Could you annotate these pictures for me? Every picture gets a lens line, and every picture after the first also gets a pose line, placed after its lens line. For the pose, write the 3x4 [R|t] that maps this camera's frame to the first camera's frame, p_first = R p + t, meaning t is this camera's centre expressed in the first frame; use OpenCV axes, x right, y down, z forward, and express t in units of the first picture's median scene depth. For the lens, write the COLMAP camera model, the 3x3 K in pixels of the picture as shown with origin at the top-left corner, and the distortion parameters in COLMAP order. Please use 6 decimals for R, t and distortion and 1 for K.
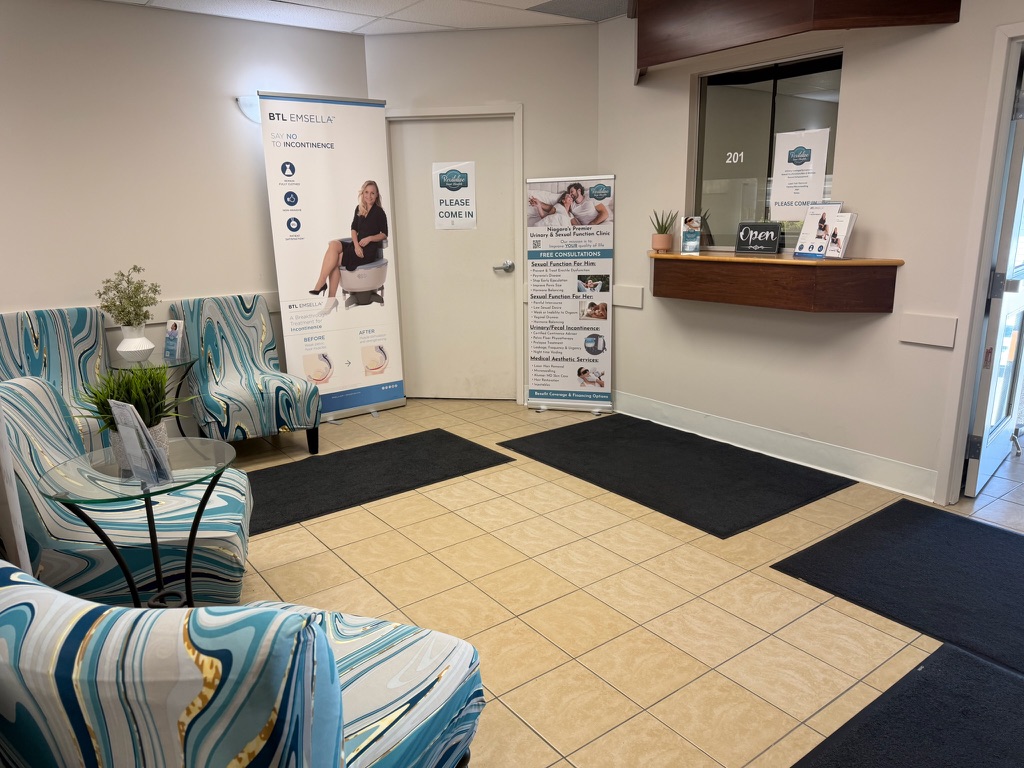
lens RADIAL K [[718.4, 0, 512.7], [0, 718.4, 388.3], [0, 0, 1]] dist [0.045460, -0.014734]
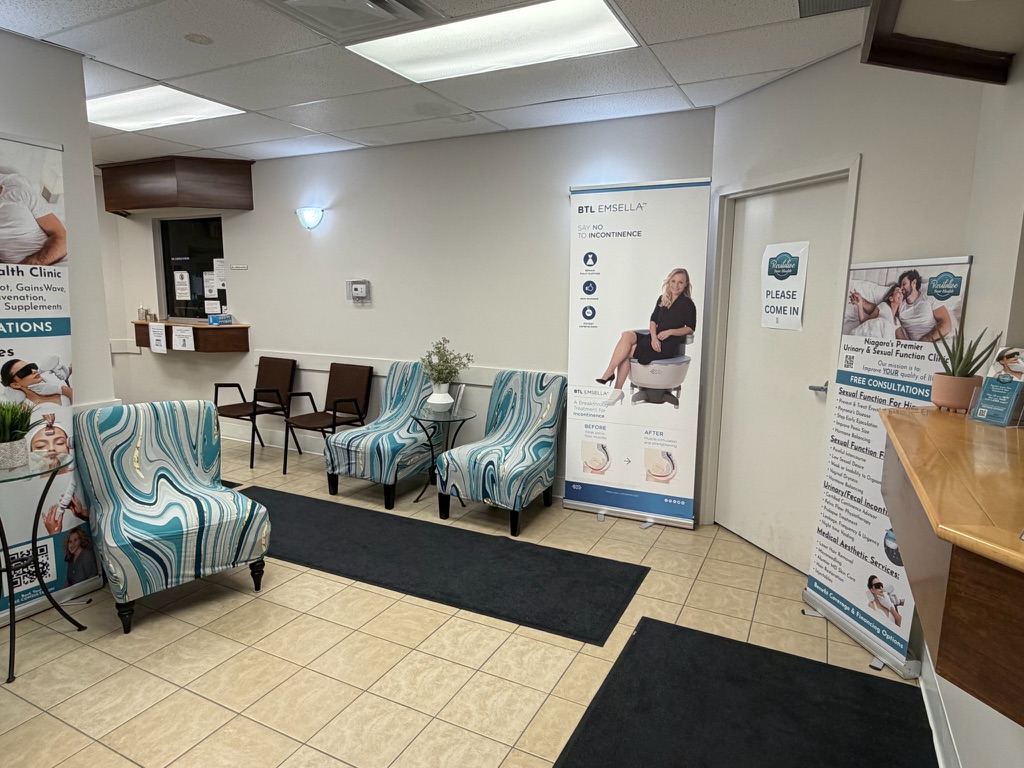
lens RADIAL K [[620.1, 0, 509.2], [0, 620.1, 380.6], [0, 0, 1]] dist [-0.002172, -0.001641]
pose [[0.429848, 0.154997, -0.889498, 0.409087], [-0.231163, 0.971213, 0.057527, -0.149865], [0.872809, 0.180891, 0.453303, 0.499945]]
